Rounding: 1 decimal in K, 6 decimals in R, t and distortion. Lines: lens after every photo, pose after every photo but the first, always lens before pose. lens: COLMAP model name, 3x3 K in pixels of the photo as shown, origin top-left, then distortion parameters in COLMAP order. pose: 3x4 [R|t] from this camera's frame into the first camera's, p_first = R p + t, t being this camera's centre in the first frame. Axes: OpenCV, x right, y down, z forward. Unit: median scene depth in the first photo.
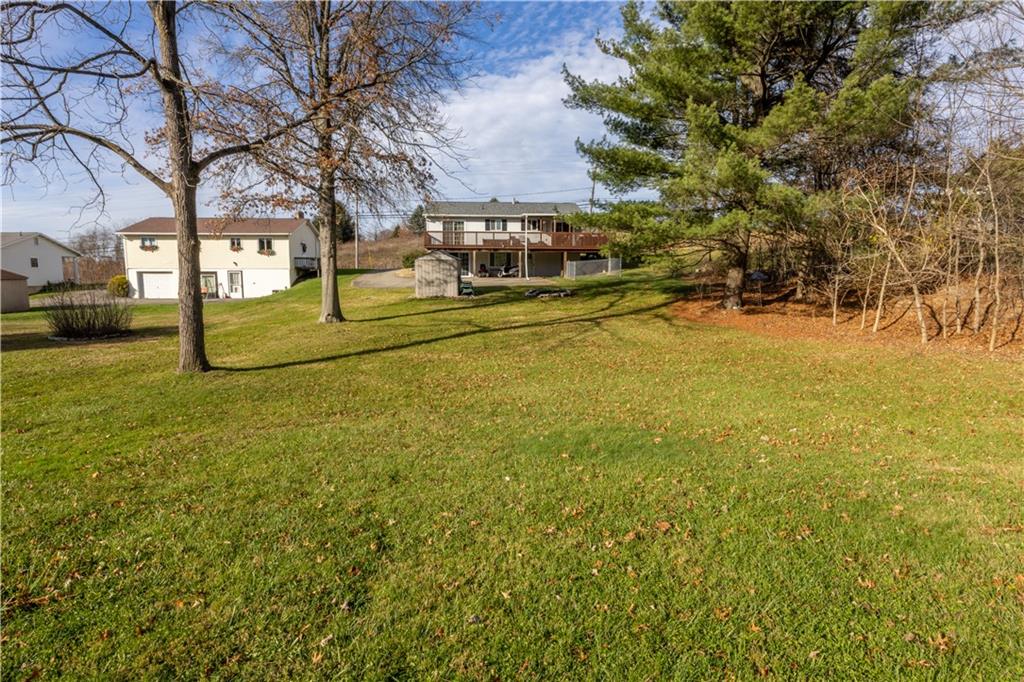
lens RADIAL K [[502.2, 0, 513.2], [0, 502.2, 340.4], [0, 0, 1]] dist [-0.011753, -0.000008]
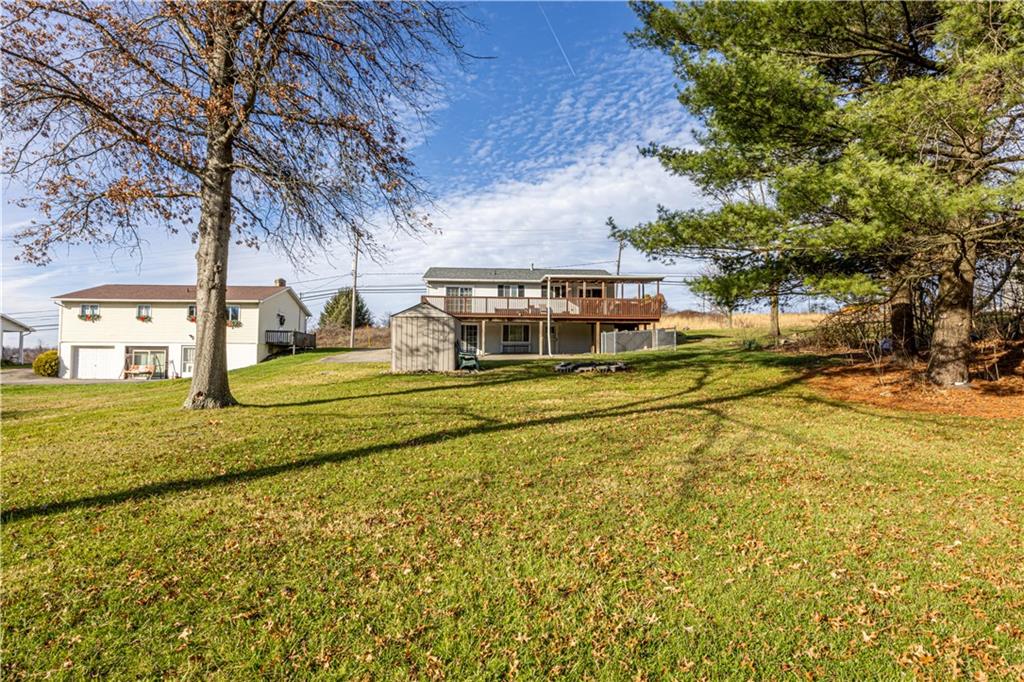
lens RADIAL K [[502.2, 0, 513.5], [0, 502.2, 336.1], [0, 0, 1]] dist [-0.011753, -0.000008]
pose [[0.999646, 0.000629, -0.026615, -0.009130], [-0.005535, 0.982784, -0.184677, -0.007150], [0.026040, 0.184759, 0.982439, 0.224183]]
